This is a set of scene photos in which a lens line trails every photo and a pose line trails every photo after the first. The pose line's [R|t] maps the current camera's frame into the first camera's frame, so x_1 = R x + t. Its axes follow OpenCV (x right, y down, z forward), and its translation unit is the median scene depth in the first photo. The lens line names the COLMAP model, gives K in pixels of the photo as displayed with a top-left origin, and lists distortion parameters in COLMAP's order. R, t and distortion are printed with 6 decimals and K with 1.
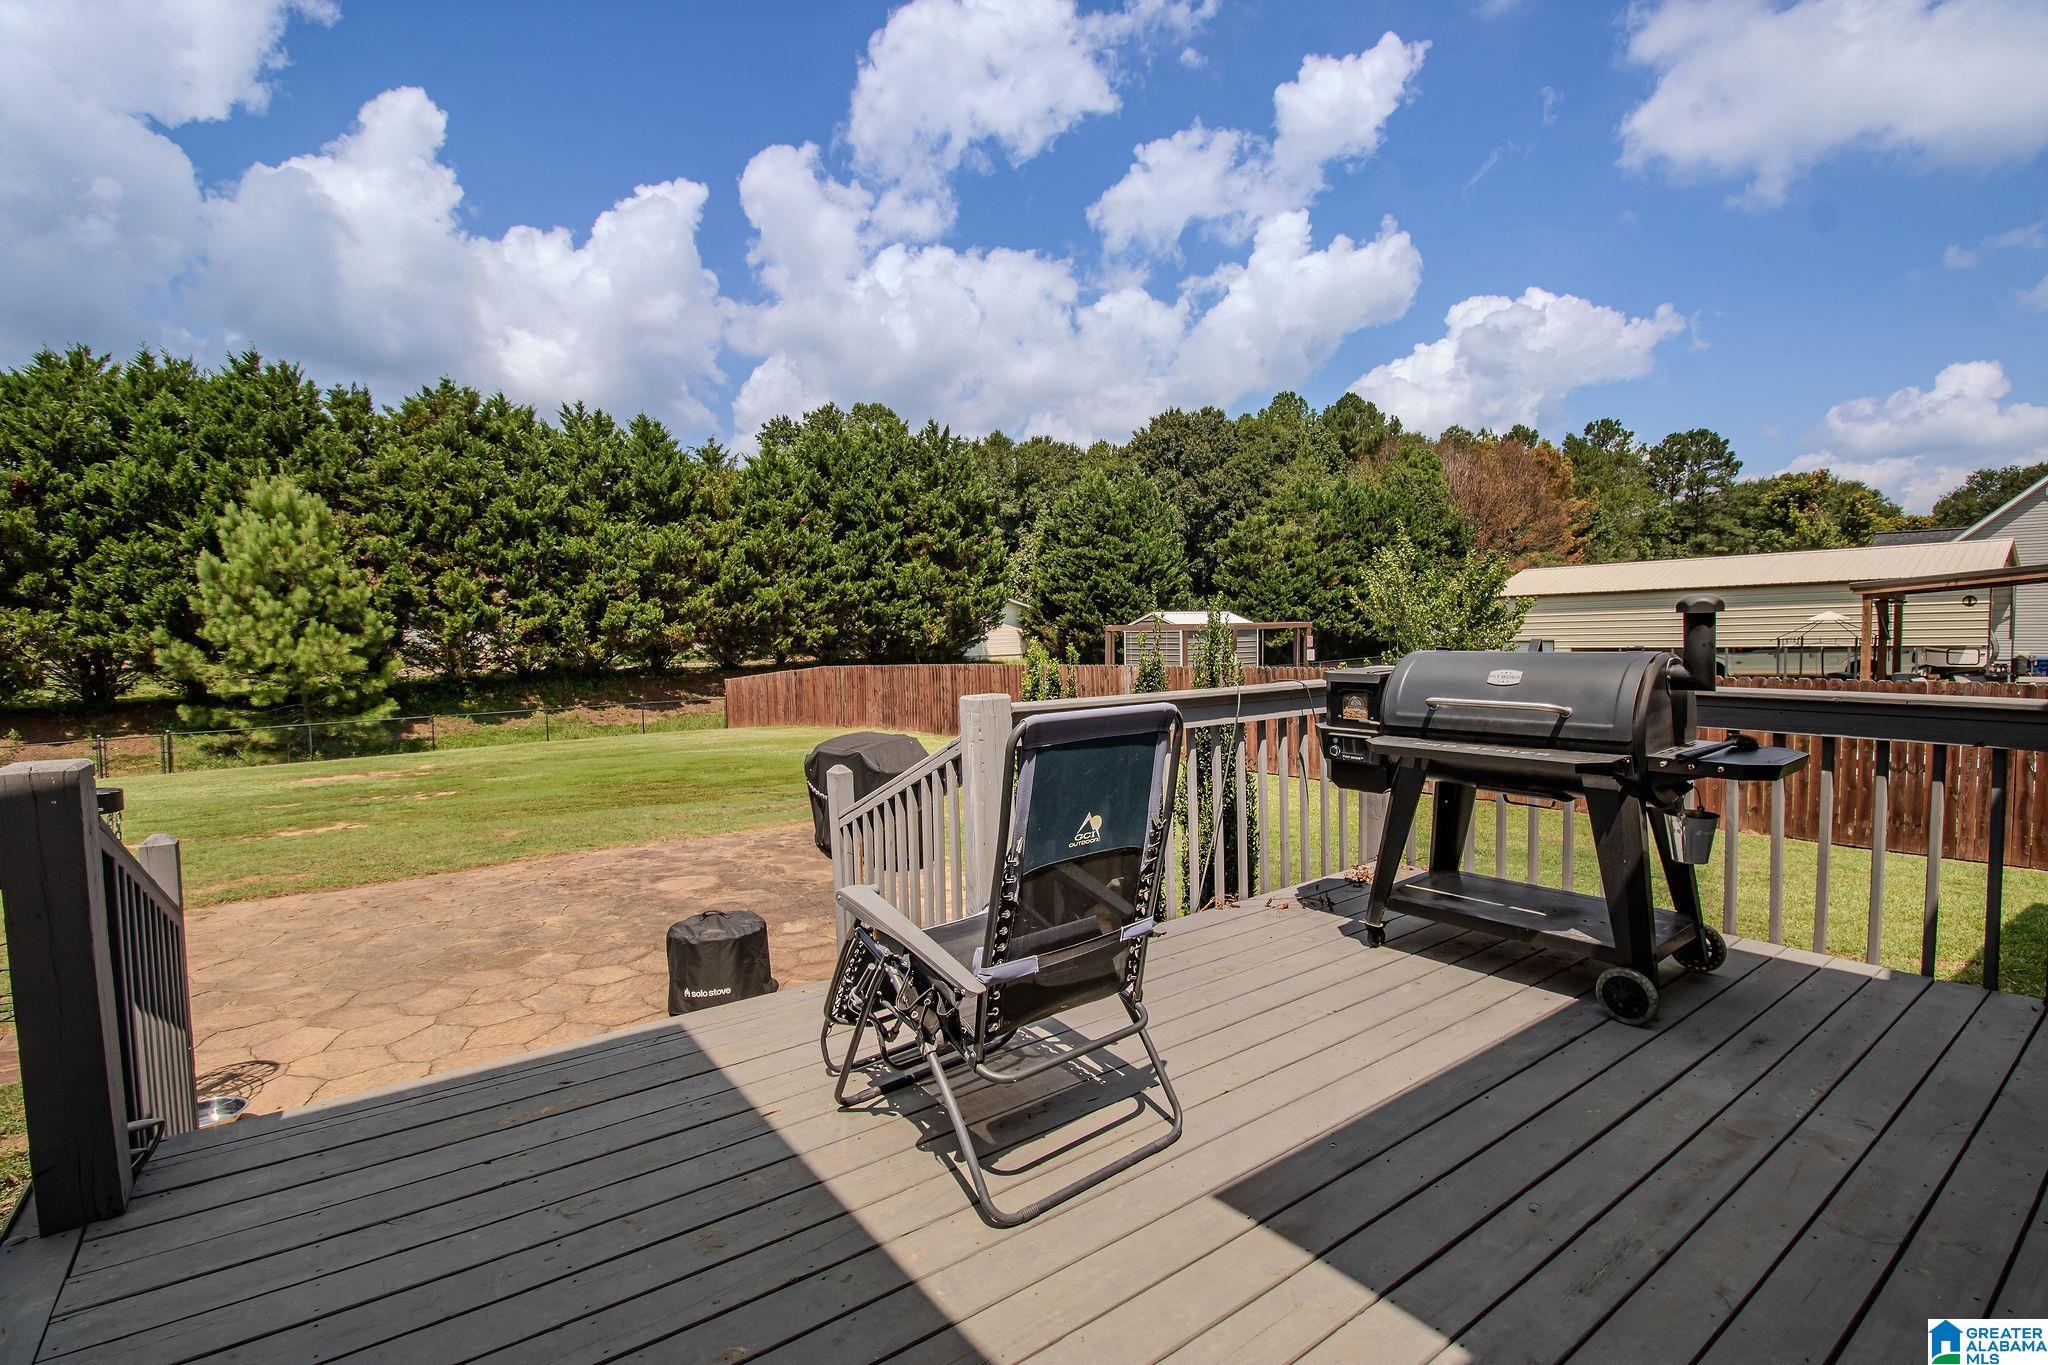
lens RADIAL K [[958.1, 0, 1035.9], [0, 958.1, 682.3], [0, 0, 1]] dist [-0.001600, -0.012314]
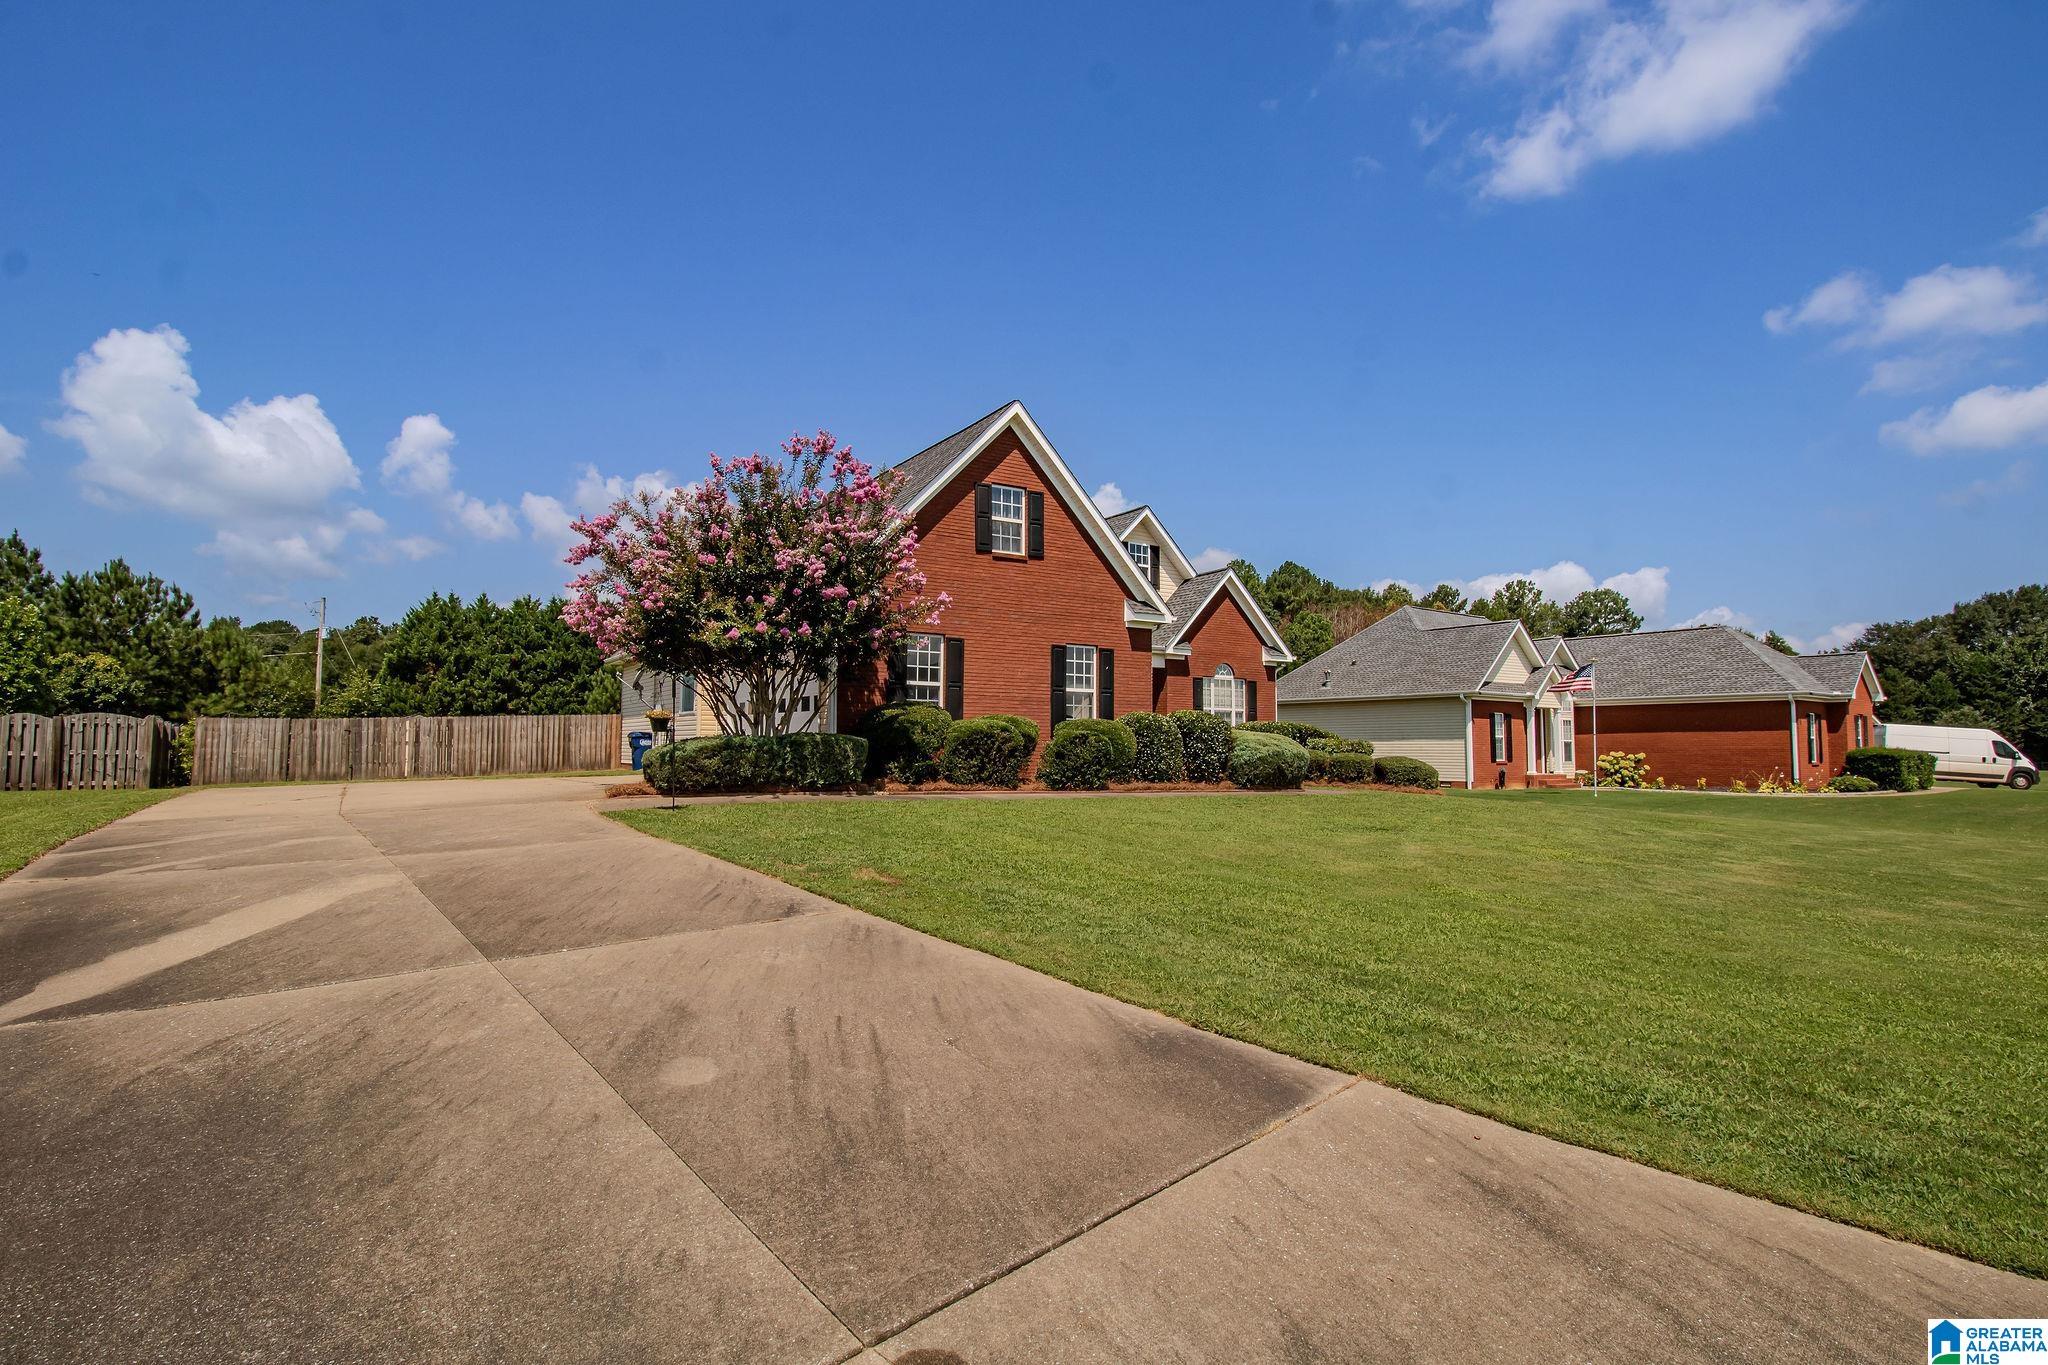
lens RADIAL K [[1010.1, 0, 1003.4], [0, 1010.1, 685.6], [0, 0, 1]] dist [-0.011776, -0.004753]
pose [[0.995472, 0.017583, -0.093410, 0.255001], [-0.028624, 0.992576, -0.118208, 0.081677], [0.090638, 0.120347, 0.988586, -1.017976]]
